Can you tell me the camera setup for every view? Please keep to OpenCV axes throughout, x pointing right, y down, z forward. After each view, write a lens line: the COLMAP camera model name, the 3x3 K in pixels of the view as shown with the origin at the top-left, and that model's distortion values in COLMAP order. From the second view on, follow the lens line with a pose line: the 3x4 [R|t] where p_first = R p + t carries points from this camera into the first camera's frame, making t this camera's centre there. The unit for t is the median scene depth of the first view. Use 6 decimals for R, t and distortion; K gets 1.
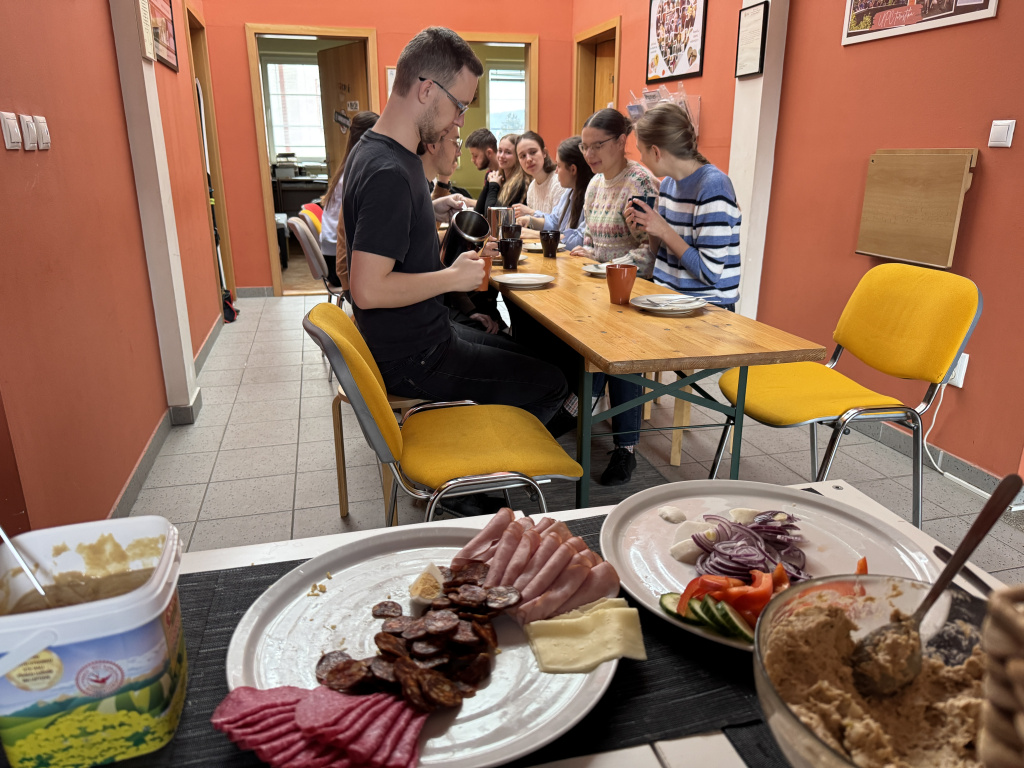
lens RADIAL K [[736.3, 0, 505.9], [0, 736.3, 383.0], [0, 0, 1]] dist [-0.010817, 0.031104]
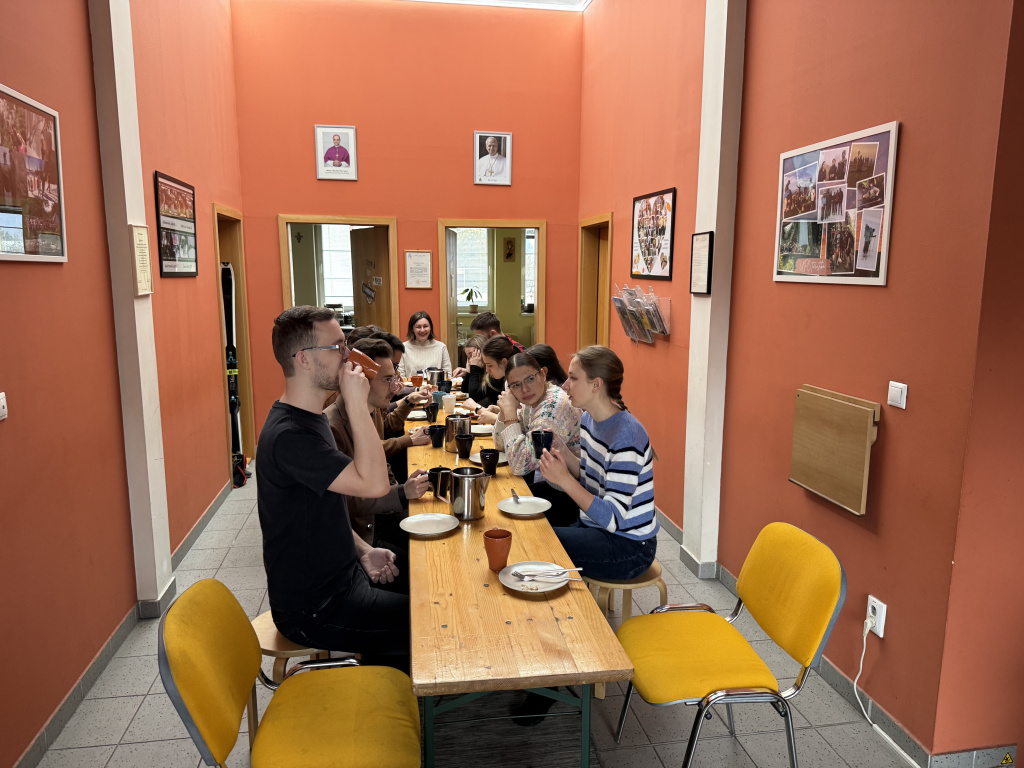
lens RADIAL K [[720.2, 0, 508.8], [0, 720.2, 389.6], [0, 0, 1]] dist [0.155087, -0.228836]
pose [[0.996101, 0.017537, -0.086456, 0.143933], [-0.029702, 0.989494, -0.141489, -0.120070], [0.083067, 0.143505, 0.986157, -0.043537]]
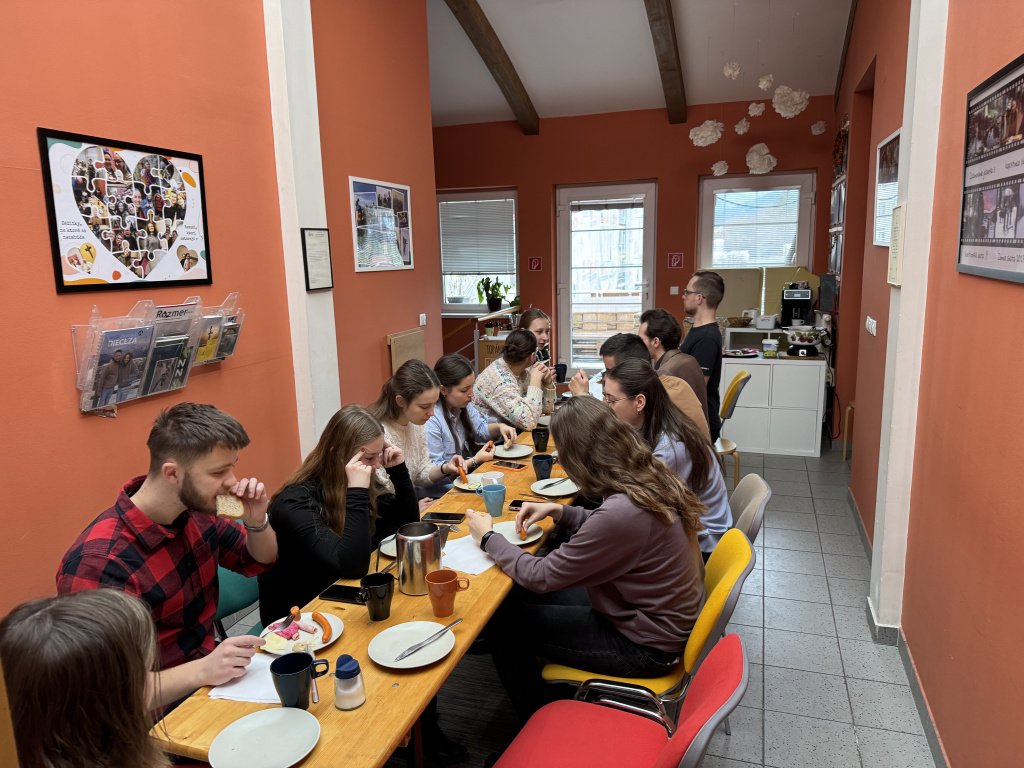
lens RADIAL K [[736.3, 0, 505.9], [0, 736.3, 383.0], [0, 0, 1]] dist [-0.010817, 0.031104]
pose [[-0.824621, -0.080716, 0.559897, -0.488746], [0.194404, 0.889049, 0.414486, -0.671791], [-0.531232, 0.450641, -0.717437, 1.647314]]
